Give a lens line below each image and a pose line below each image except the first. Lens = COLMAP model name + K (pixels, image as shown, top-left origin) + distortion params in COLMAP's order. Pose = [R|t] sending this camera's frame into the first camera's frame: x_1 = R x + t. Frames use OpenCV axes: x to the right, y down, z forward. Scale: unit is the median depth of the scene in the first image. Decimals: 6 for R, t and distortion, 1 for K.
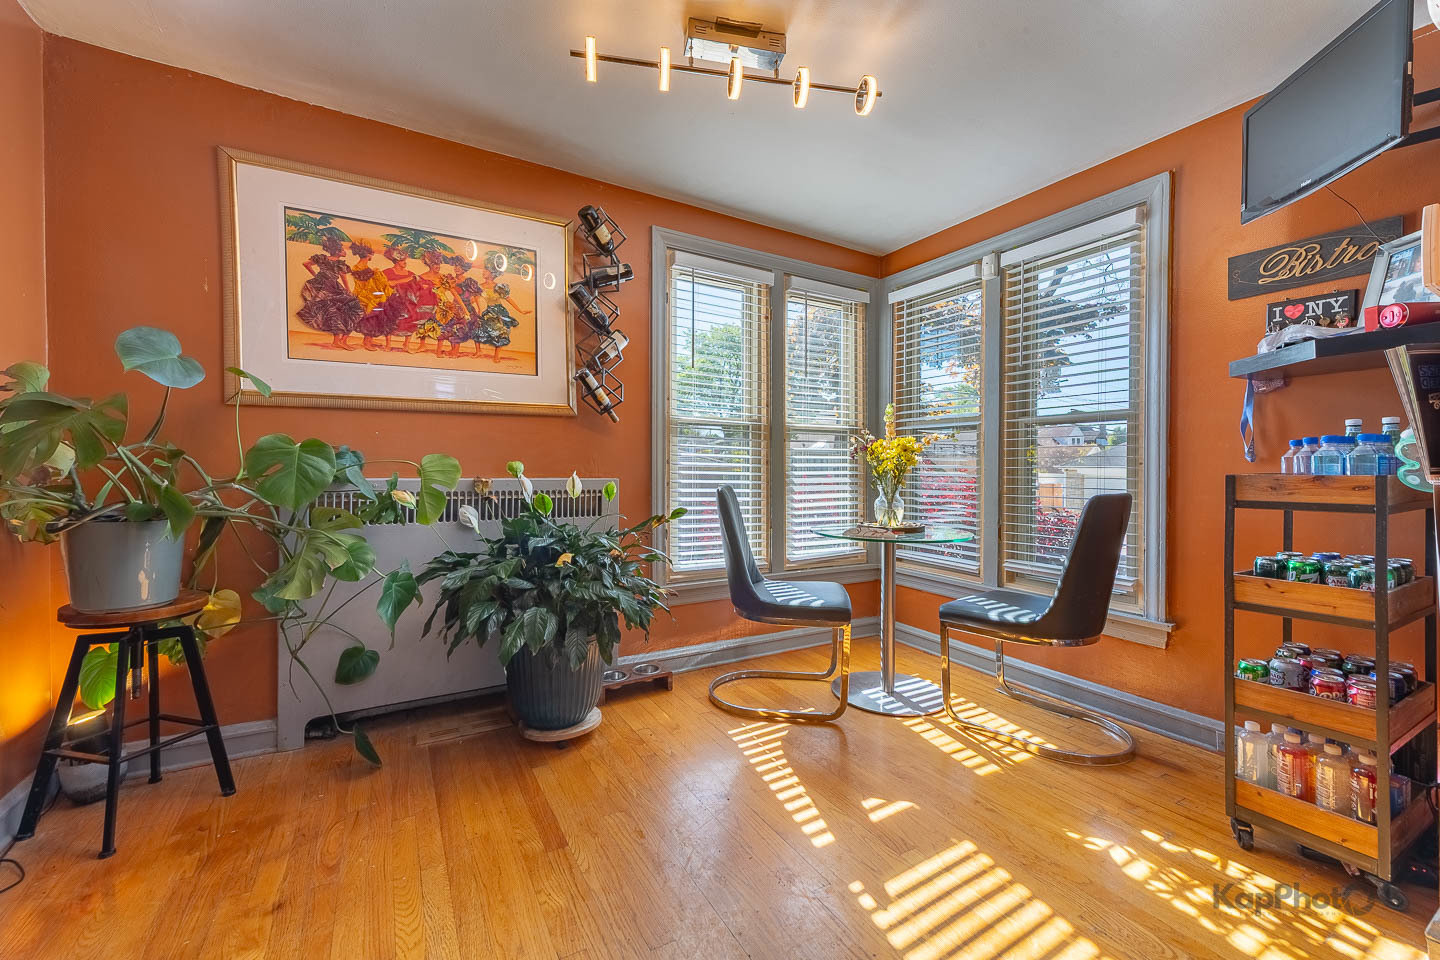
lens RADIAL K [[558.3, 0, 711.5], [0, 558.3, 463.9], [0, 0, 1]] dist [0.001178, -0.000089]
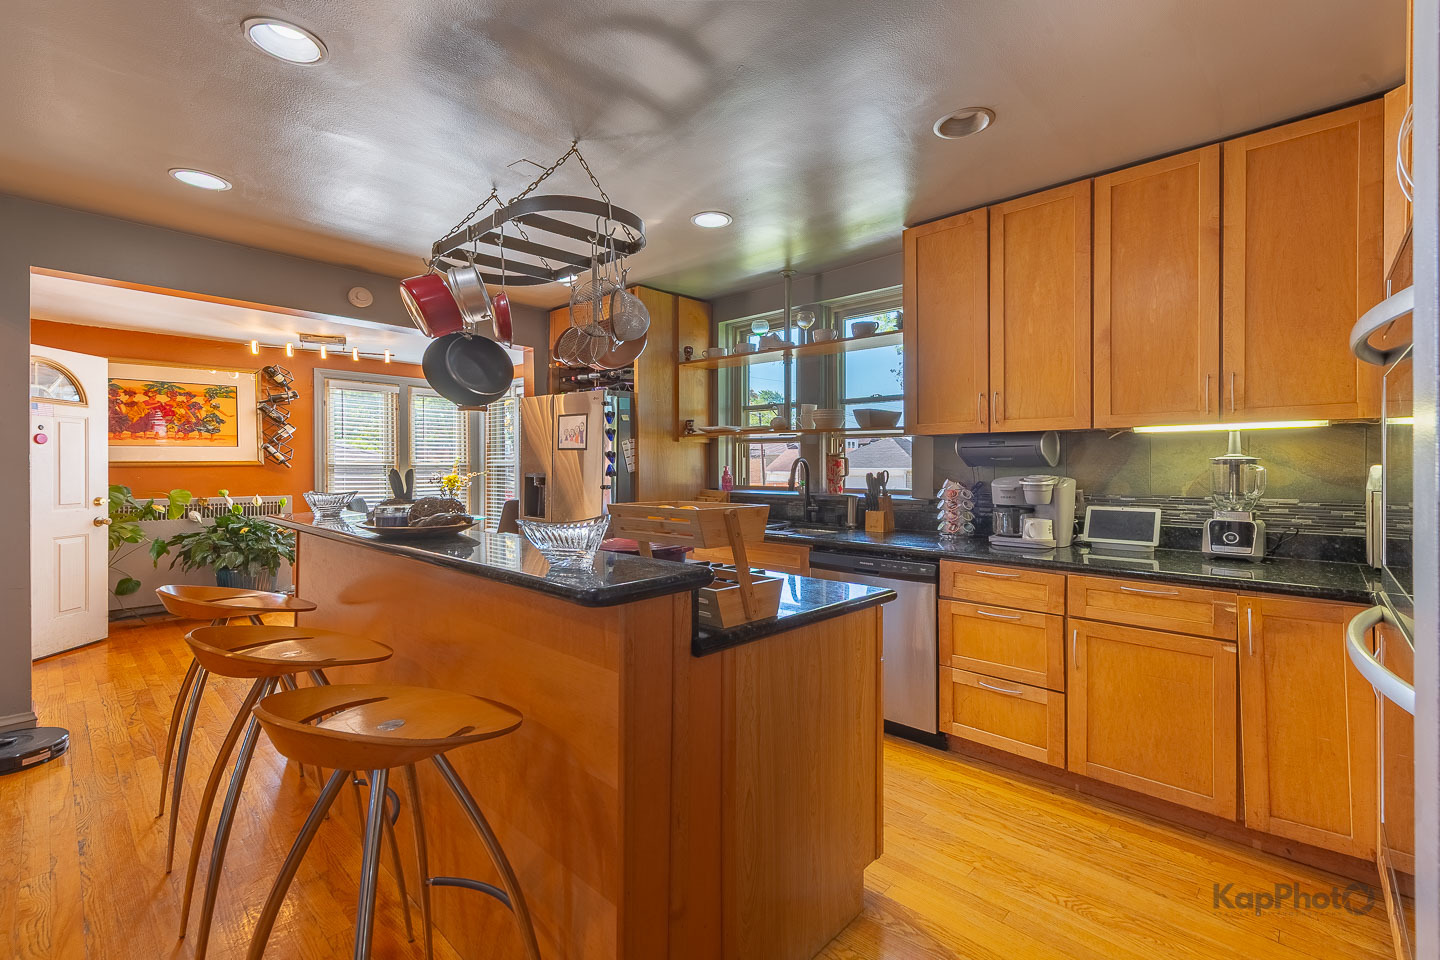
lens RADIAL K [[522.3, 0, 721.6], [0, 522.3, 469.8], [0, 0, 1]] dist [-0.000851, -0.000305]
pose [[0.922711, 0.002553, 0.385484, 0.650115], [-0.007098, 0.999921, 0.010368, -0.117435], [-0.385428, -0.012303, 0.922656, -1.606228]]
